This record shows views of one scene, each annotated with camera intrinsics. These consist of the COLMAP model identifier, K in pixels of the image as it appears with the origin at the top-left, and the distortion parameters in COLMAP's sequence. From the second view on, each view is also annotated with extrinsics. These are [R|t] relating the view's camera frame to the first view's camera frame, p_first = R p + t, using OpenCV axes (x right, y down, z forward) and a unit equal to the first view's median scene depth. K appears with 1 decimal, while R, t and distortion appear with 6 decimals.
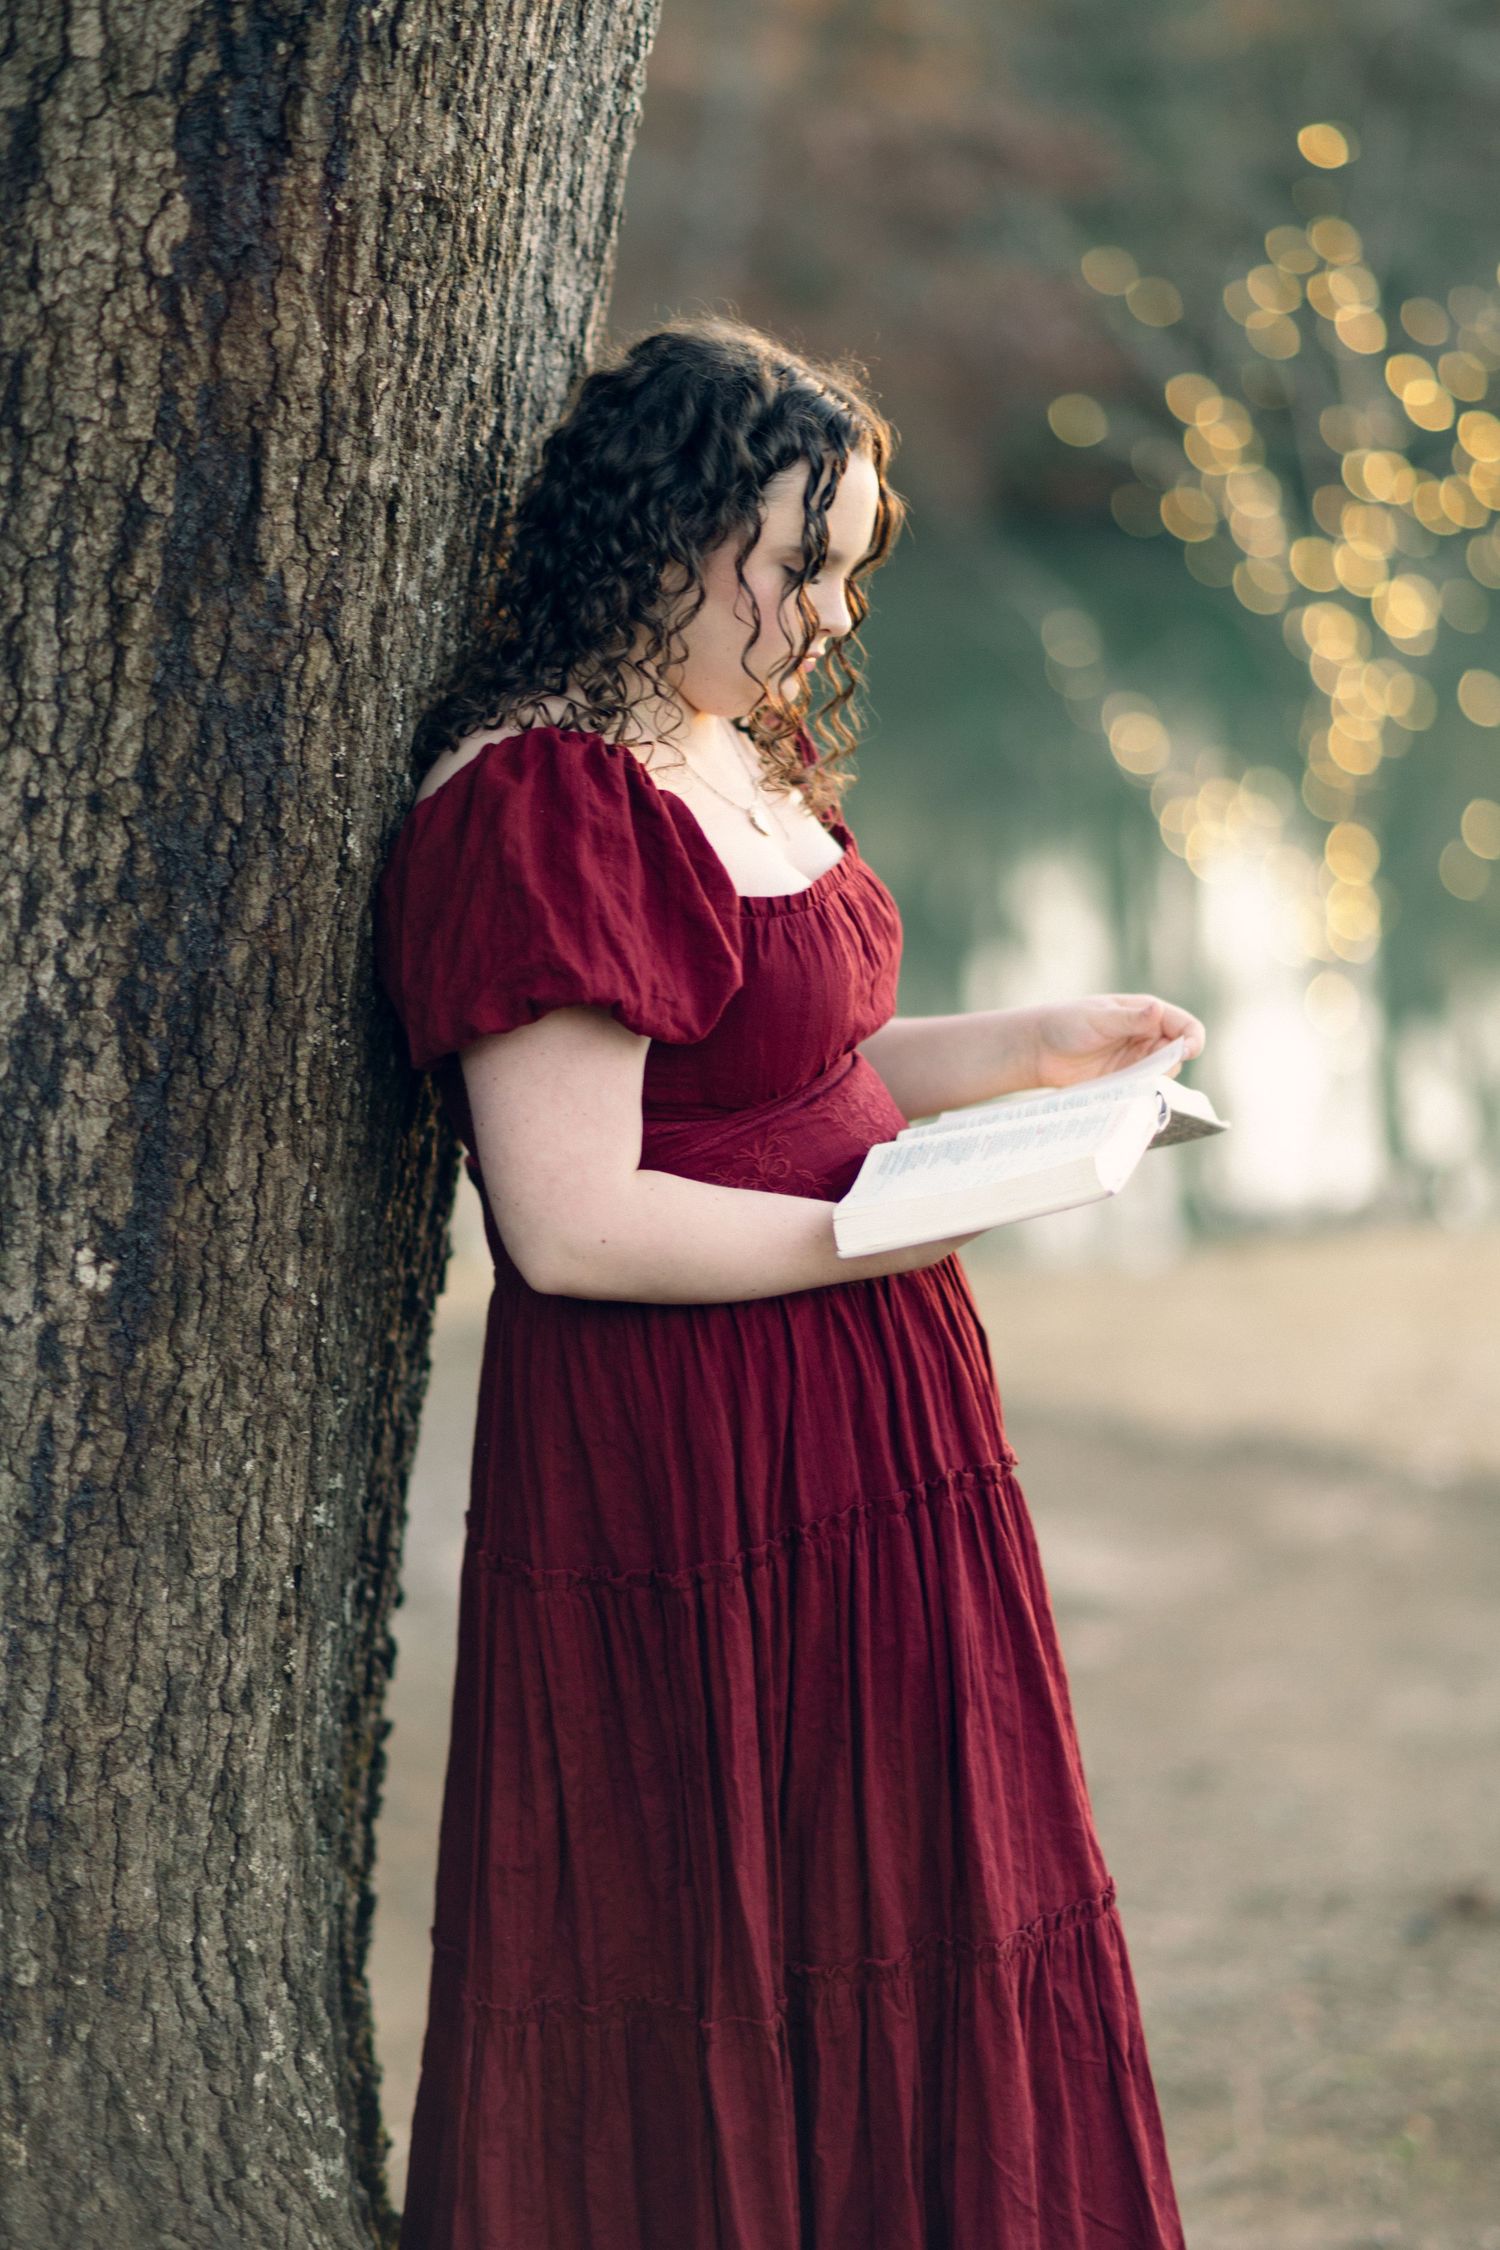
lens RADIAL K [[5312.3, 0, 744.6], [0, 5312.3, 1133.0], [0, 0, 1]] dist [0.201193, 0.000000]
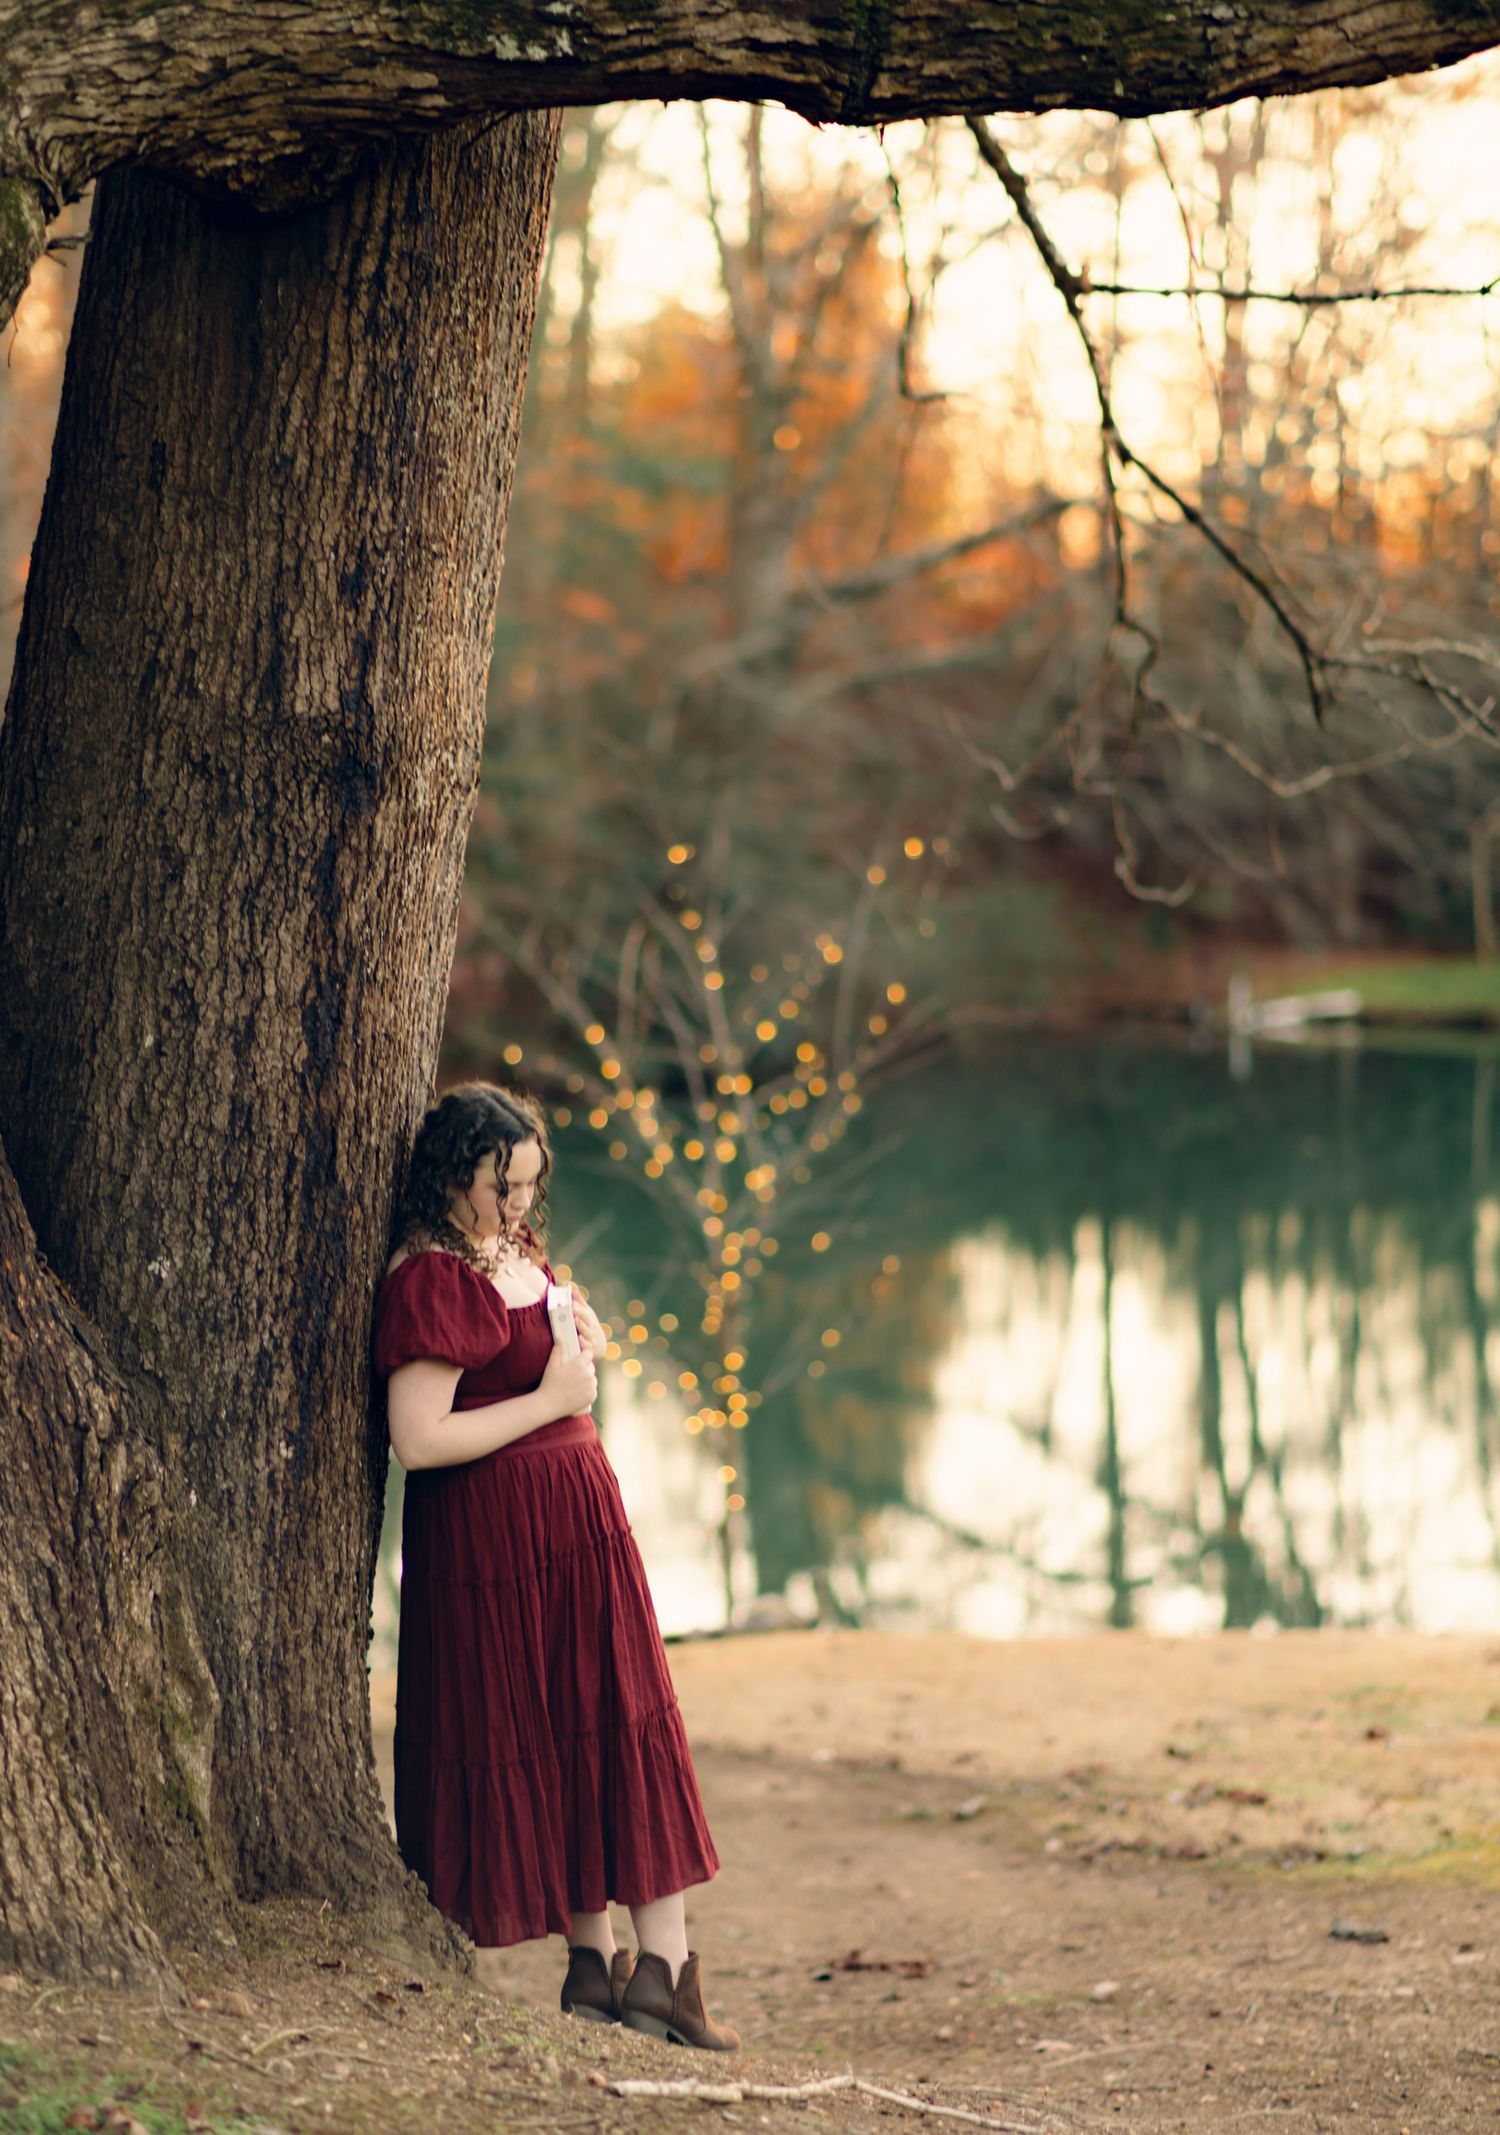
lens RADIAL K [[5350.8, 0, 749.5], [0, 5350.8, 1067.9], [0, 0, 1]] dist [-0.021507, 0.000000]
pose [[0.991185, -0.051655, 0.122003, -0.206537], [0.066311, 0.990641, -0.119300, 0.167187], [-0.114699, 0.126338, 0.985334, -1.618726]]
